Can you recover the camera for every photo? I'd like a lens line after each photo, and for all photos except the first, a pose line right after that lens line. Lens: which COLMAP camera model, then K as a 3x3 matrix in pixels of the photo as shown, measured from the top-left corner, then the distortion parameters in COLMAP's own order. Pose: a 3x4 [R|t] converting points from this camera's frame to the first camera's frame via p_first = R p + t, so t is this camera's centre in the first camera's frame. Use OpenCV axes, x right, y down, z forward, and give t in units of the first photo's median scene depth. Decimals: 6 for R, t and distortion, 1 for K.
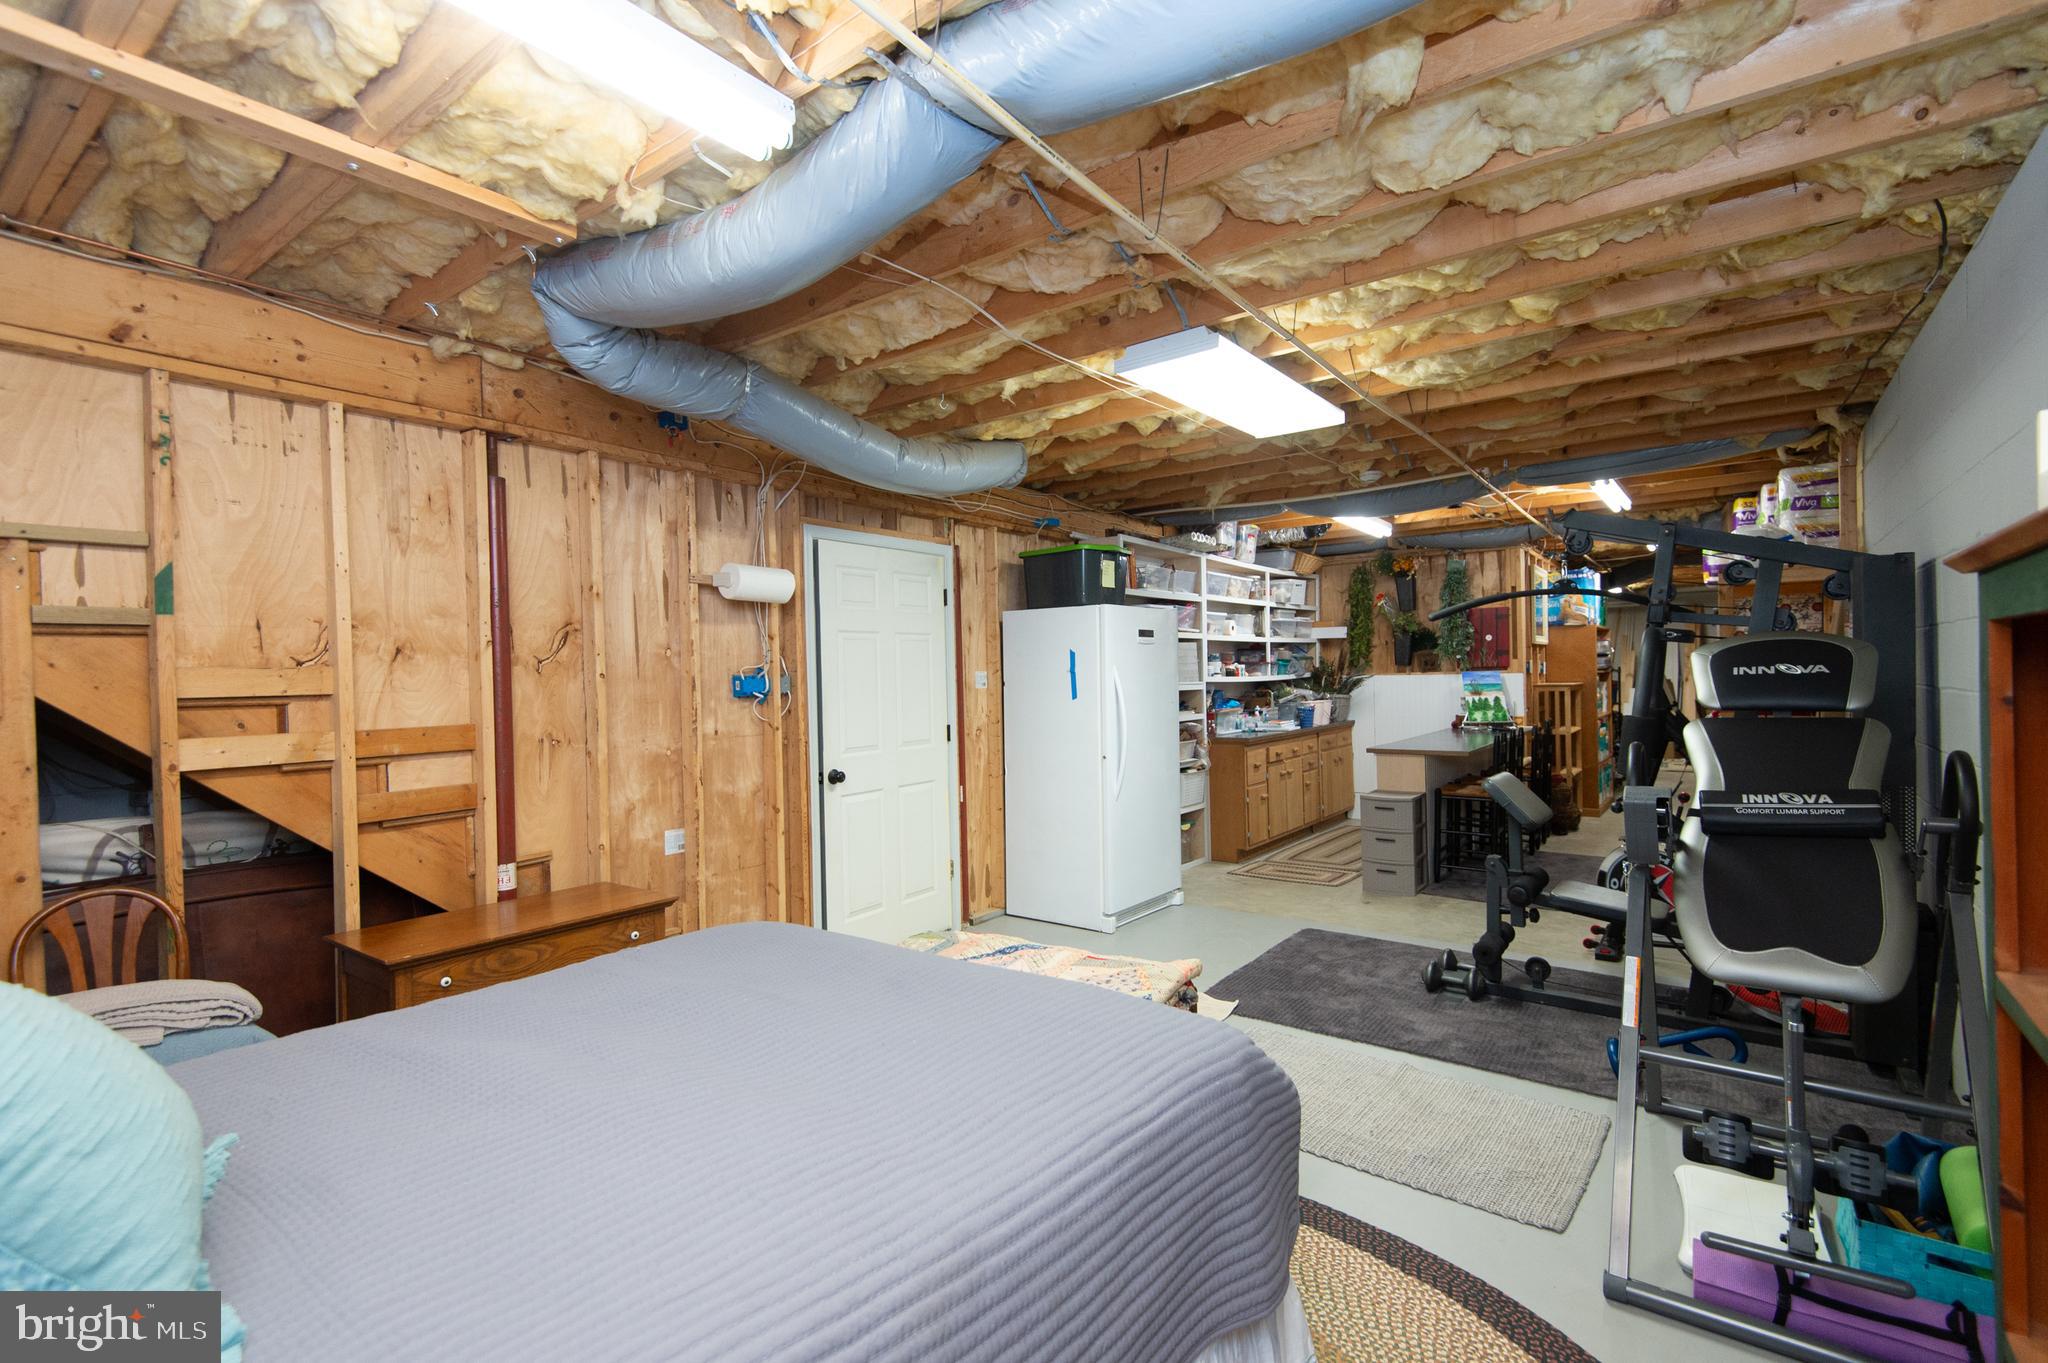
lens RADIAL K [[928.4, 0, 1027.0], [0, 928.4, 679.8], [0, 0, 1]] dist [0.030022, -0.015853]
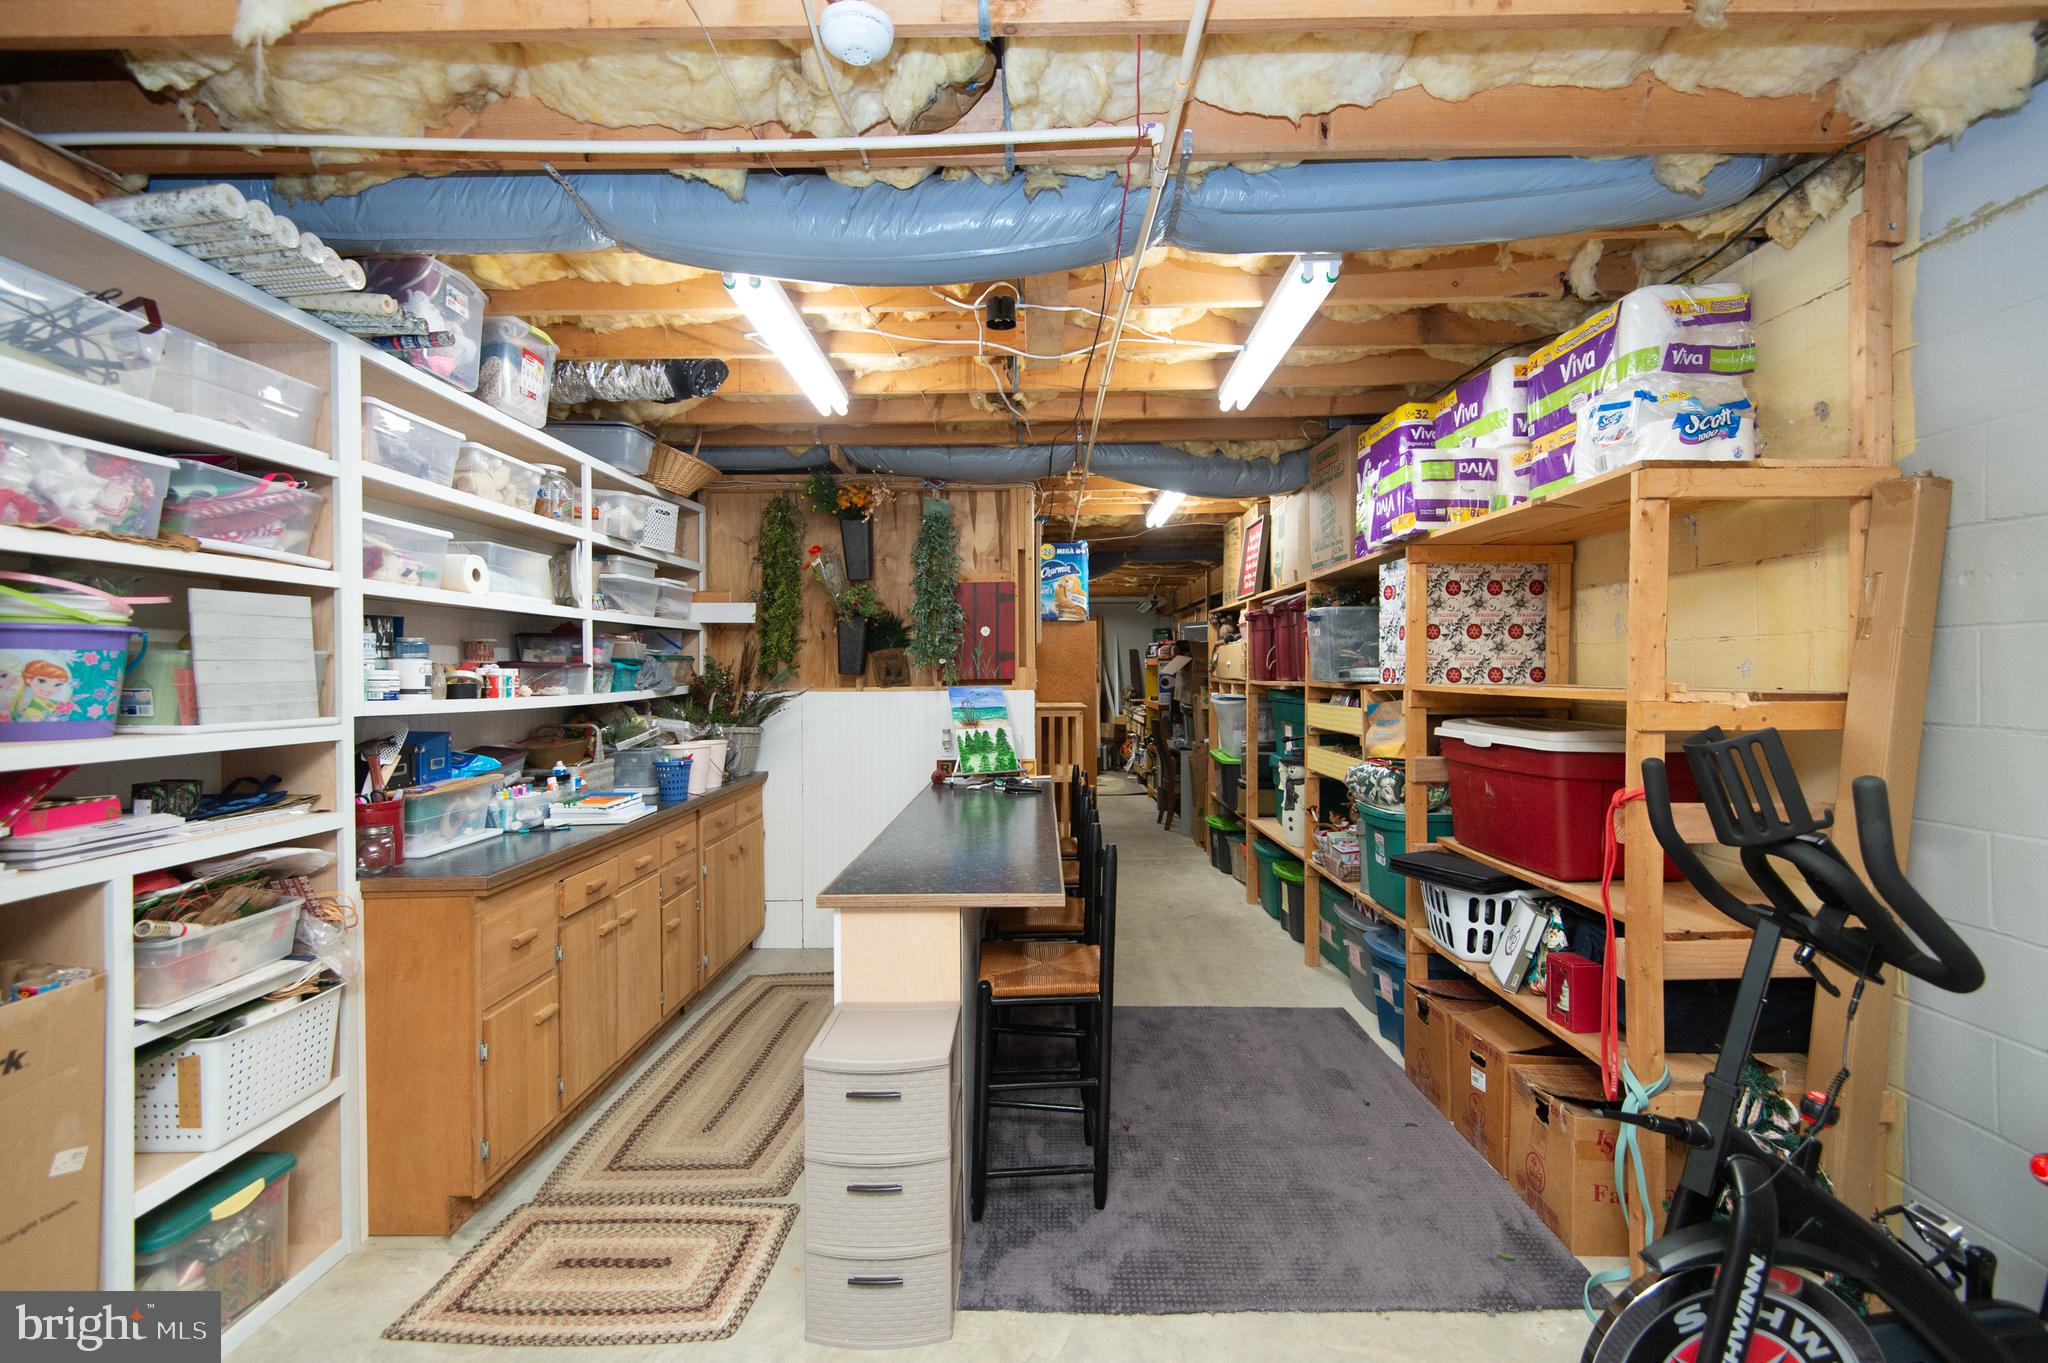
lens RADIAL K [[928.4, 0, 1026.9], [0, 928.4, 679.8], [0, 0, 1]] dist [0.030022, -0.015853]
pose [[0.810776, 0.009979, 0.585272, 0.165580], [-0.006612, 0.999947, -0.007890, -0.008964], [-0.585319, 0.002527, 0.810799, 0.502124]]
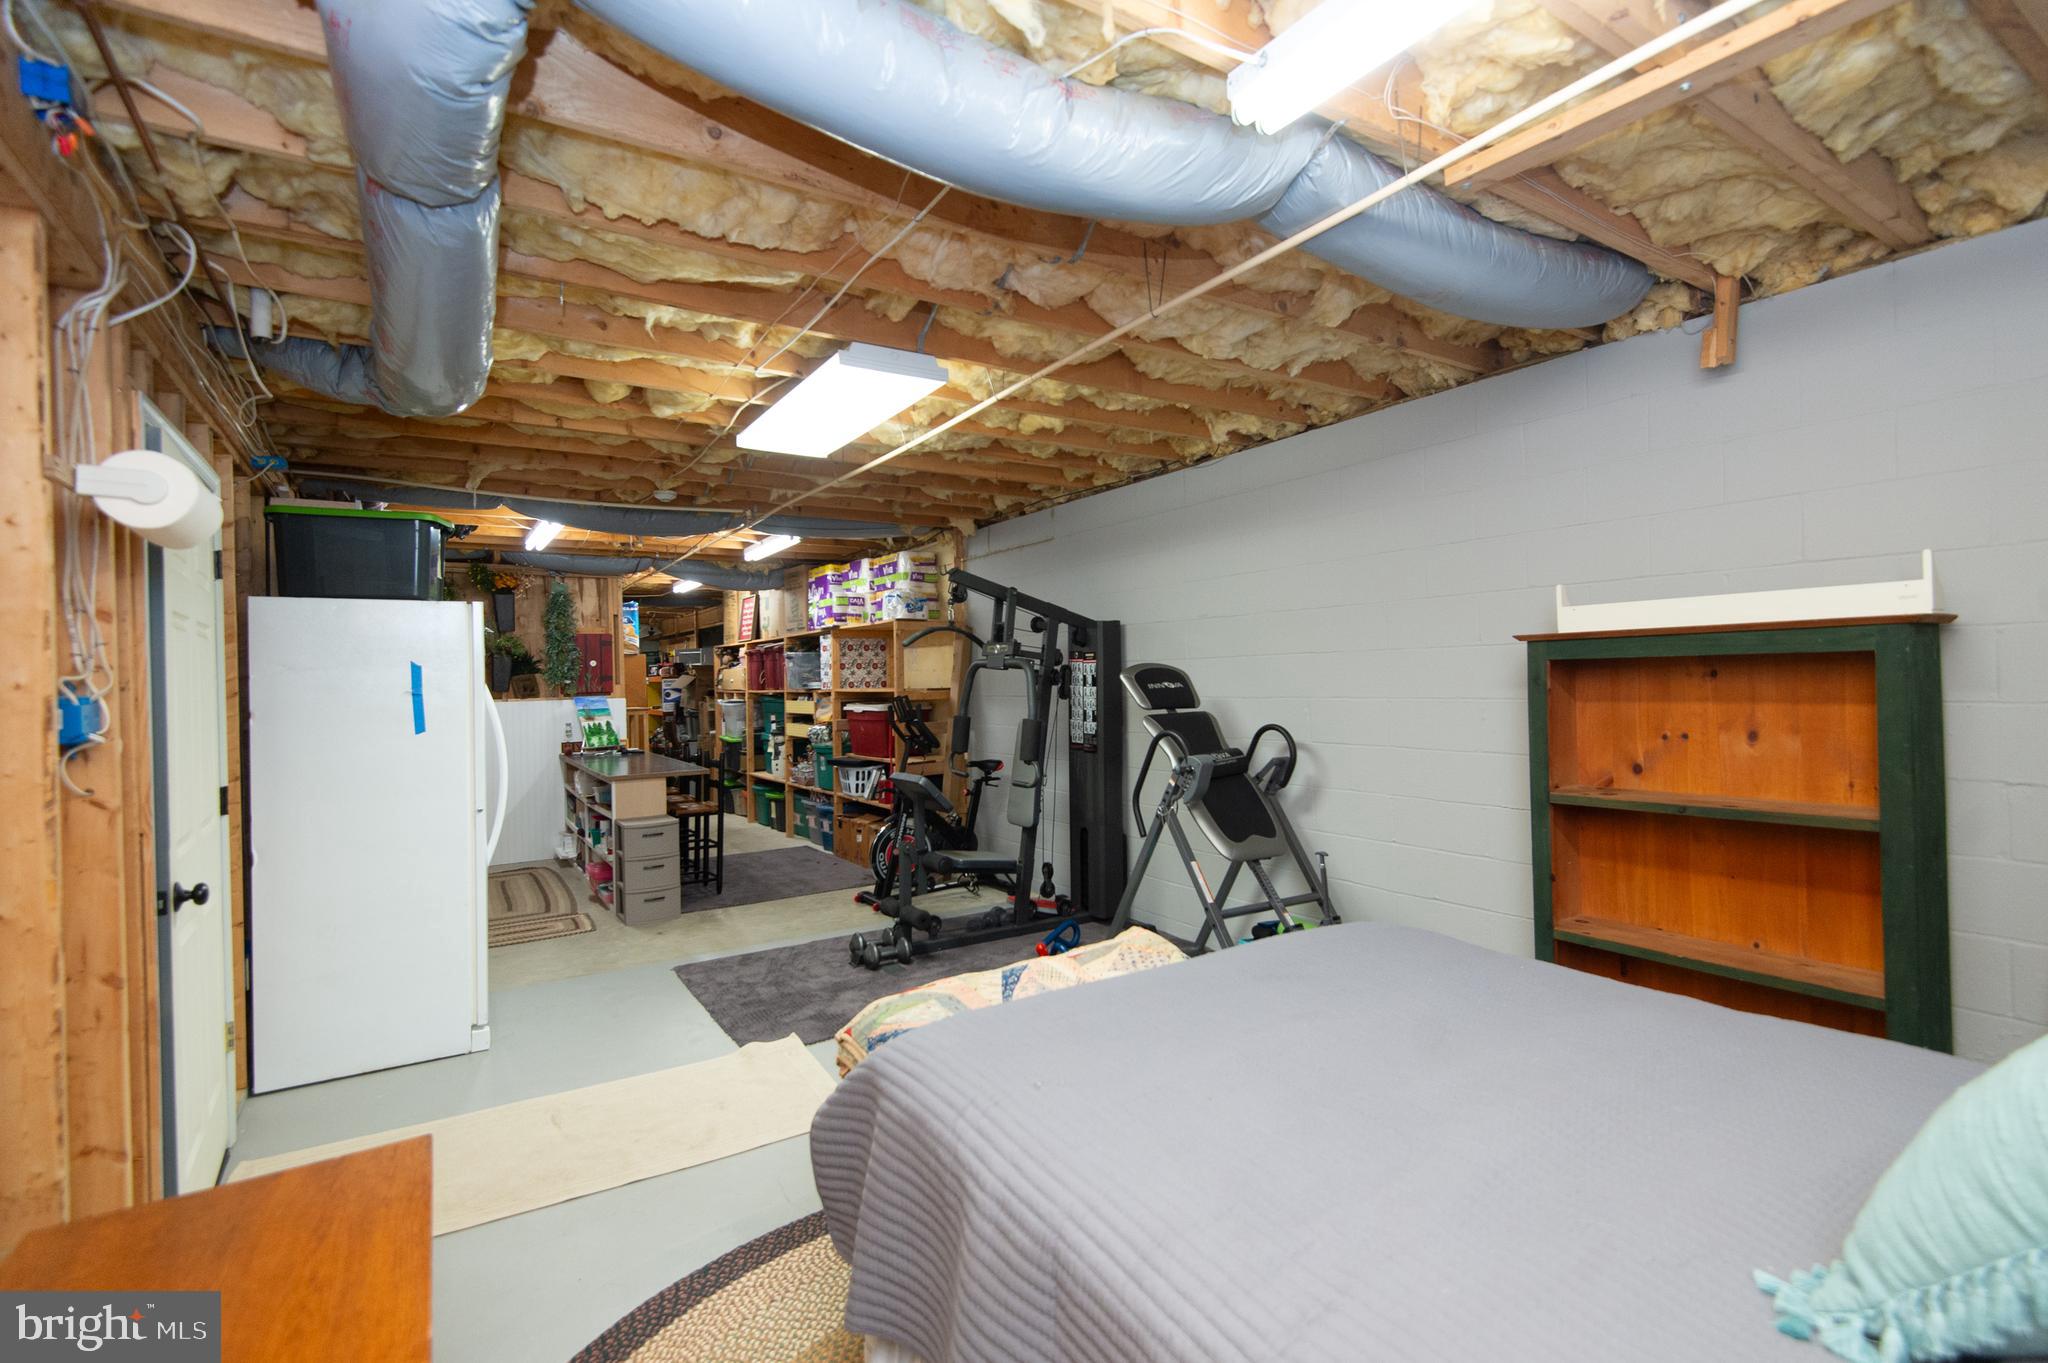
lens RADIAL K [[928.4, 0, 1029.7], [0, 928.4, 681.7], [0, 0, 1]] dist [0.030022, -0.015853]
pose [[0.357048, 0.009302, 0.934040, -0.283833], [0.020034, 0.999644, -0.017614, 0.002144], [-0.933871, 0.025002, 0.356734, 0.203156]]
